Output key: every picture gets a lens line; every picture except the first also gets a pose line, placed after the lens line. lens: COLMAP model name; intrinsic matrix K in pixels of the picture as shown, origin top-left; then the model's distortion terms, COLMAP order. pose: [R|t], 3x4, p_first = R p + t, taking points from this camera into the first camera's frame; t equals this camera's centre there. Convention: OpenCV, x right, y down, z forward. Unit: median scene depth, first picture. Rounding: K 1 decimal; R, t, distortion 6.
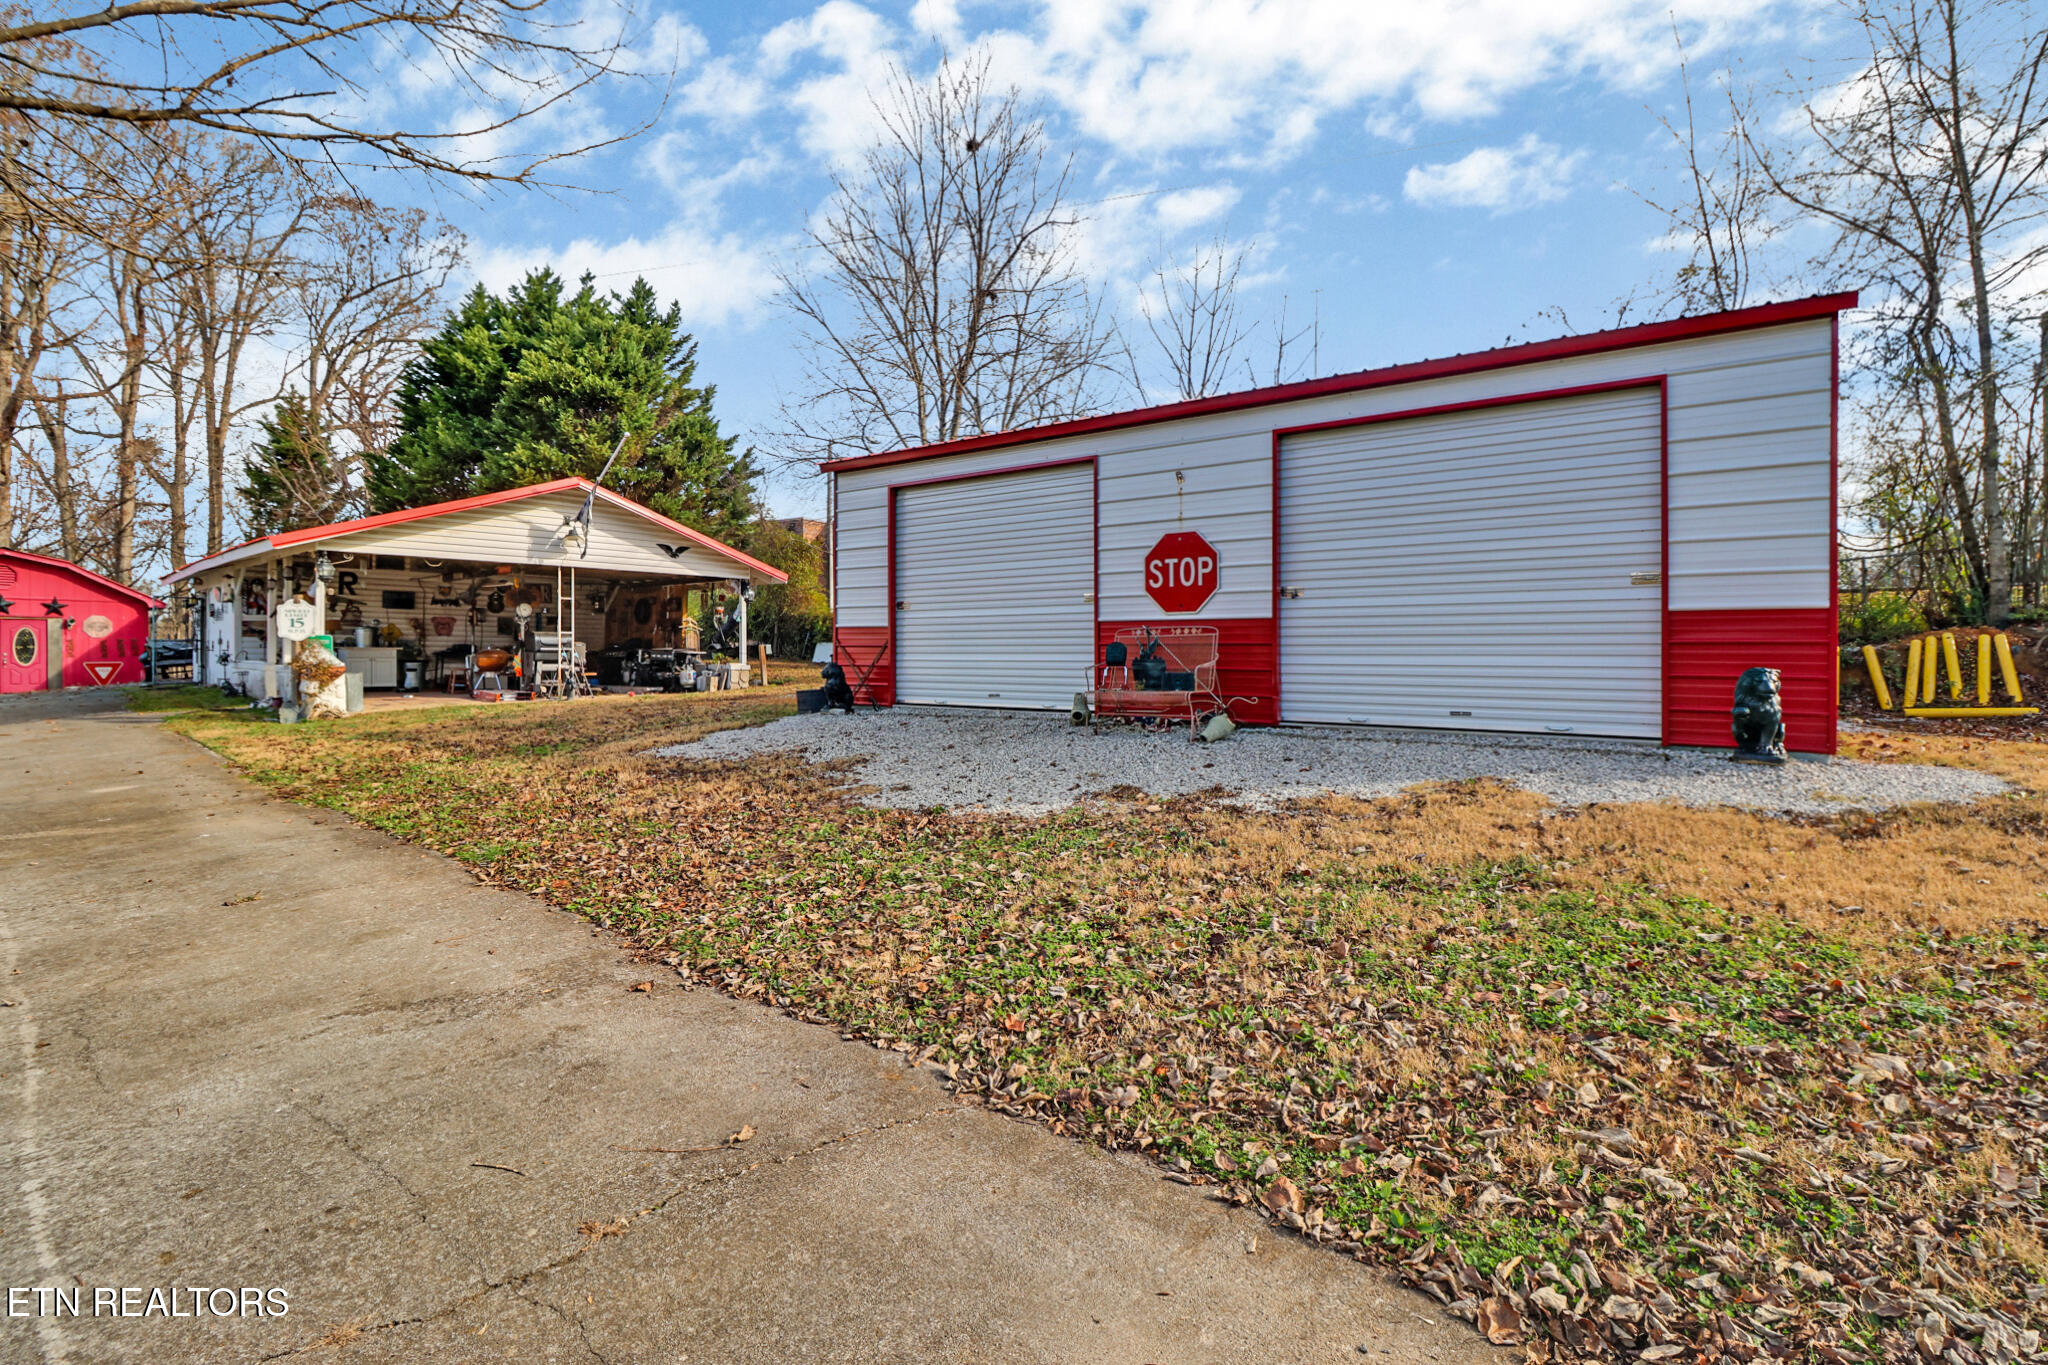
lens RADIAL K [[932.9, 0, 1019.7], [0, 932.9, 669.0], [0, 0, 1]] dist [-0.001666, -0.011845]
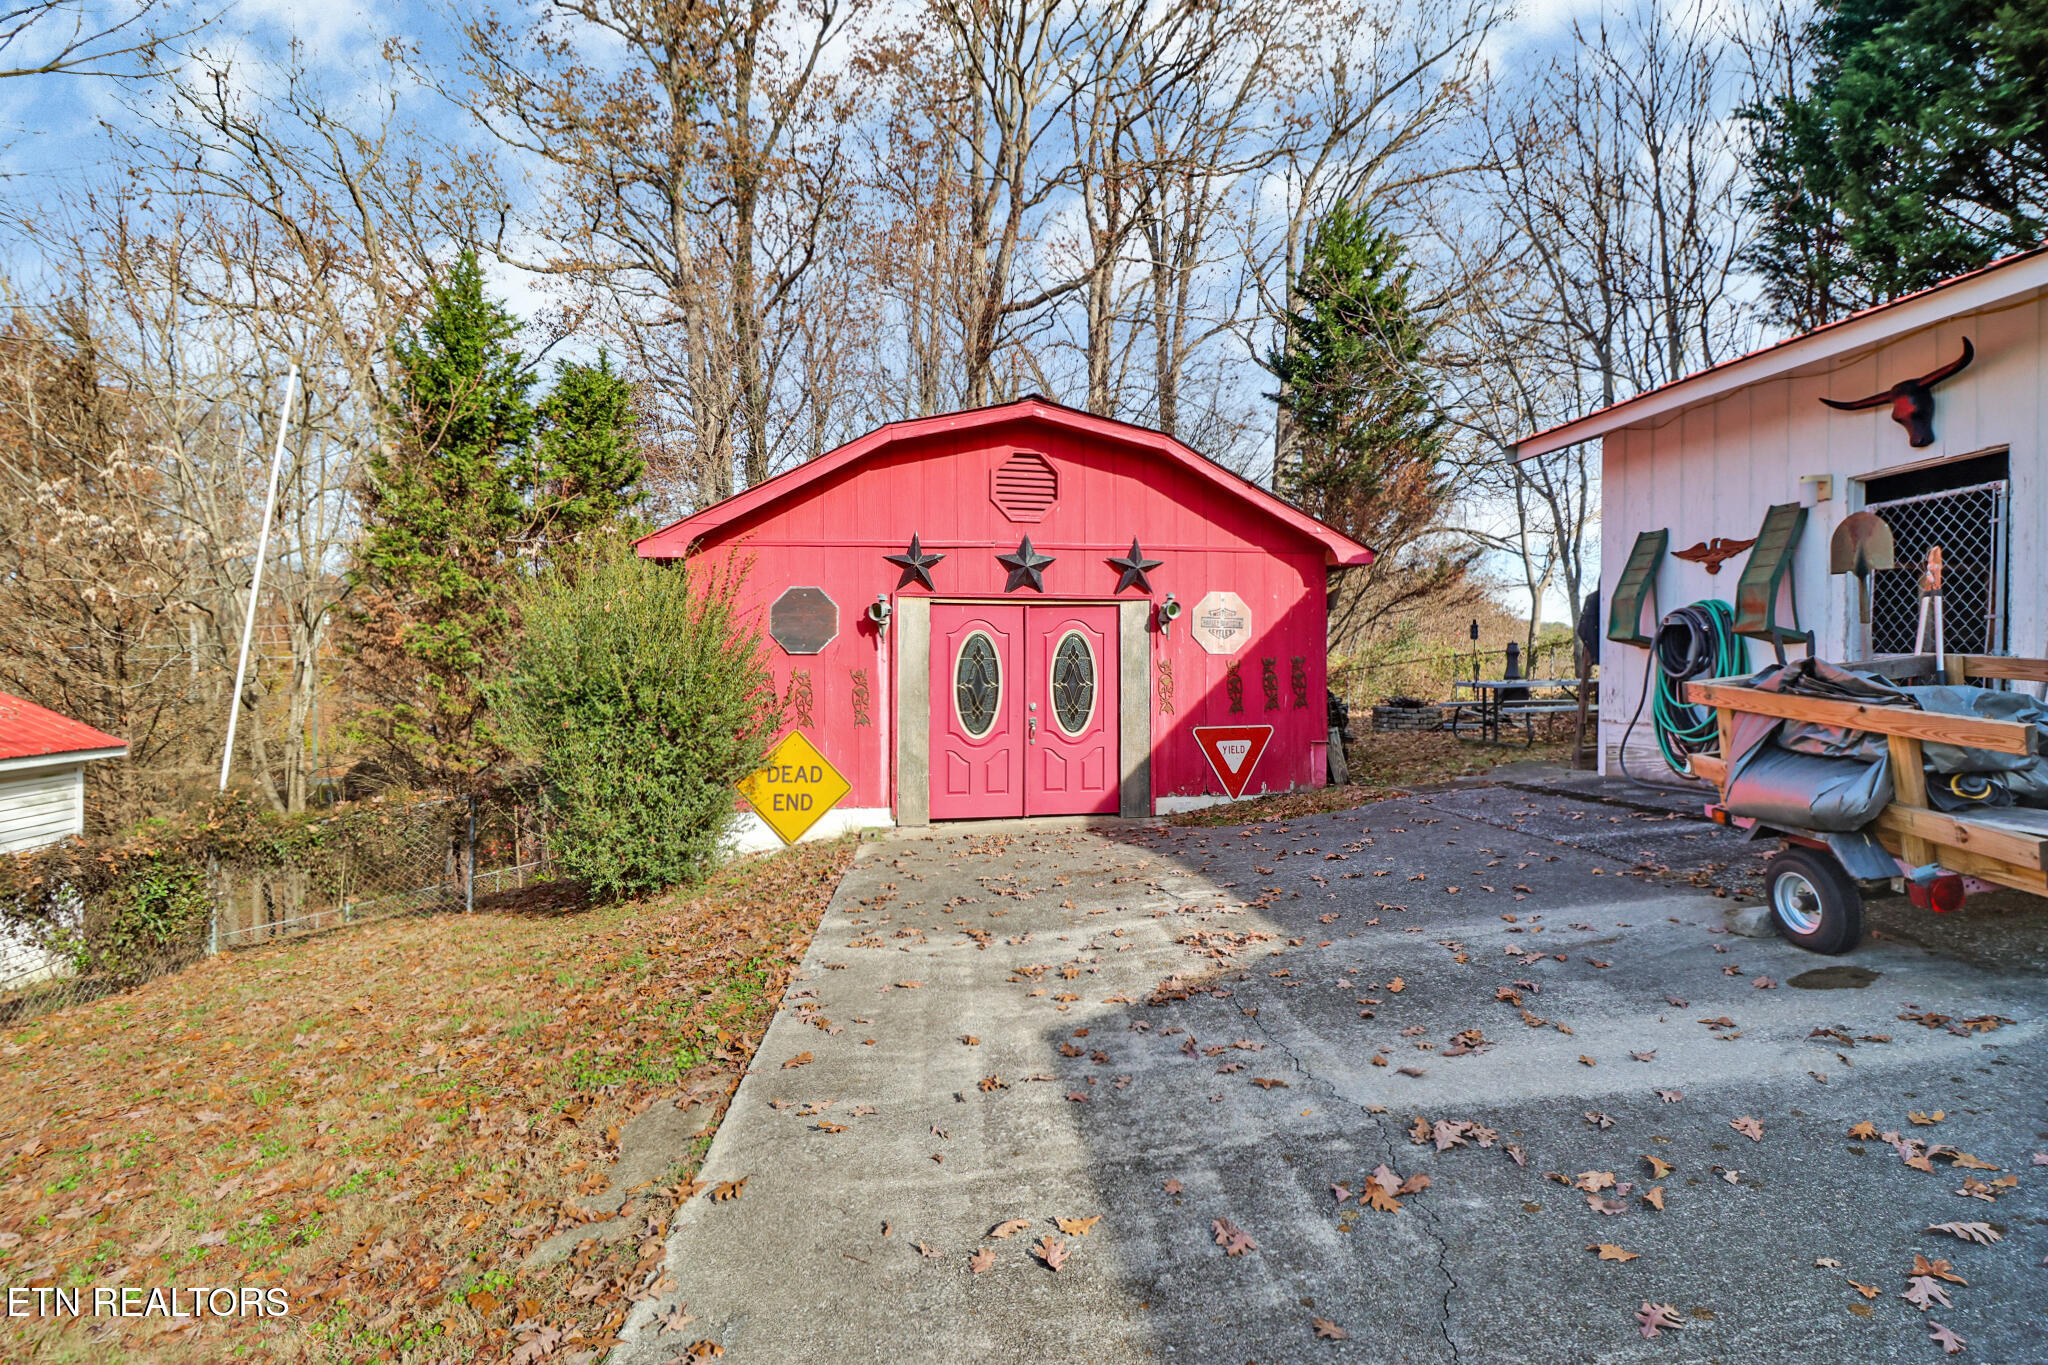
lens RADIAL K [[932.9, 0, 1019.7], [0, 932.9, 669.0], [0, 0, 1]] dist [-0.001666, -0.011845]
pose [[0.718174, 0.002708, -0.695858, -0.815040], [-0.002883, 0.999995, 0.000916, -0.028932], [0.695857, 0.001348, 0.718179, 0.697358]]
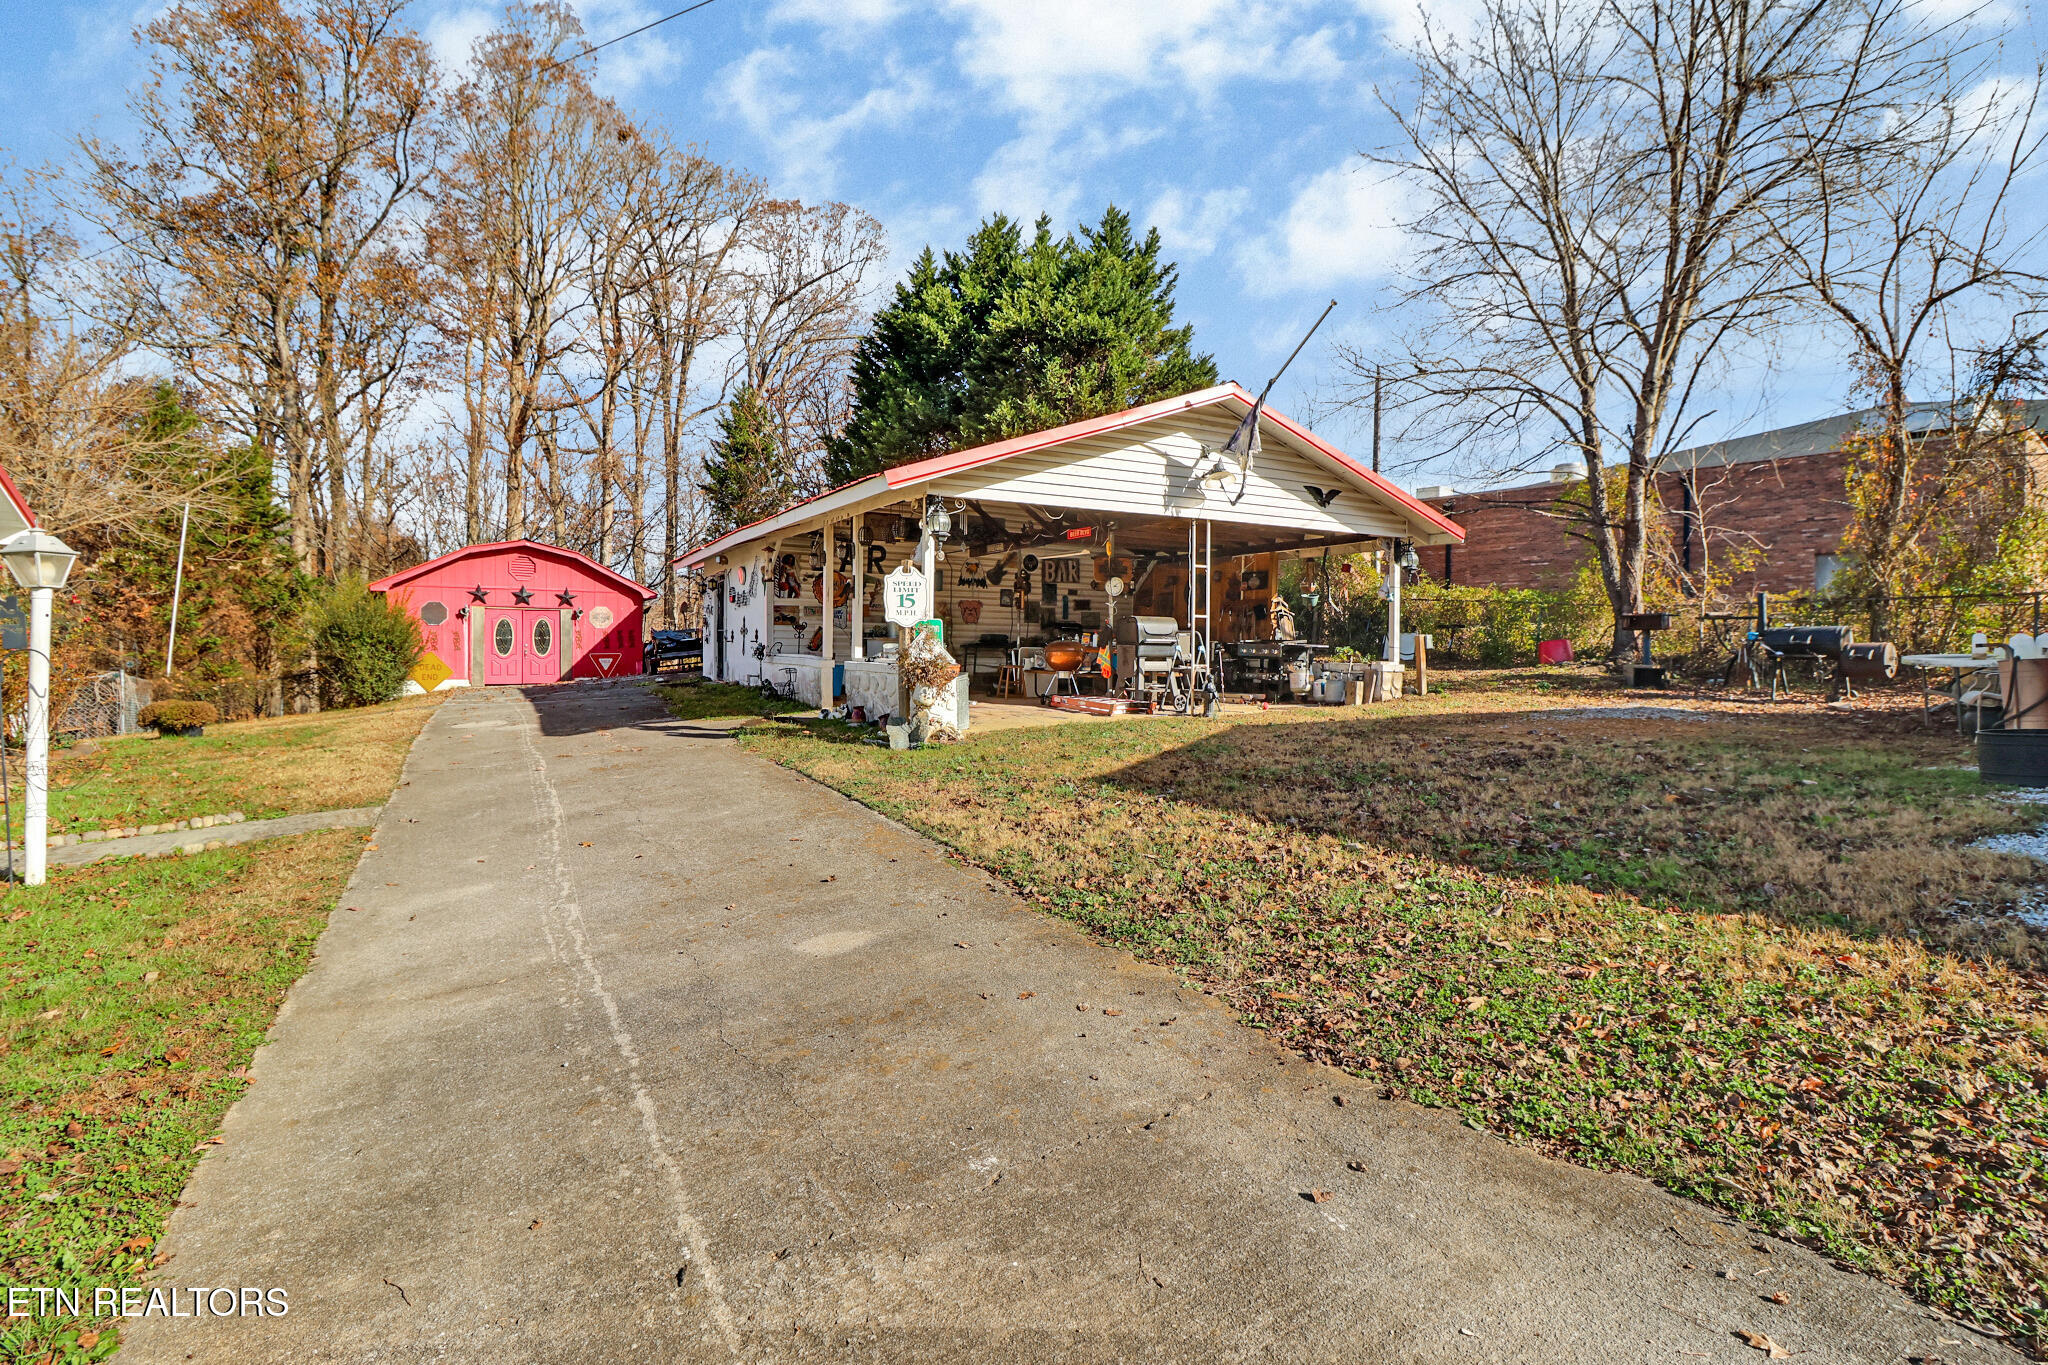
lens RADIAL K [[932.9, 0, 1019.7], [0, 932.9, 669.0], [0, 0, 1]] dist [-0.001666, -0.011845]
pose [[0.945610, 0.011102, -0.325114, -0.250846], [-0.008766, 0.999924, 0.008649, -0.003278], [0.325185, -0.005329, 0.945635, 0.198961]]
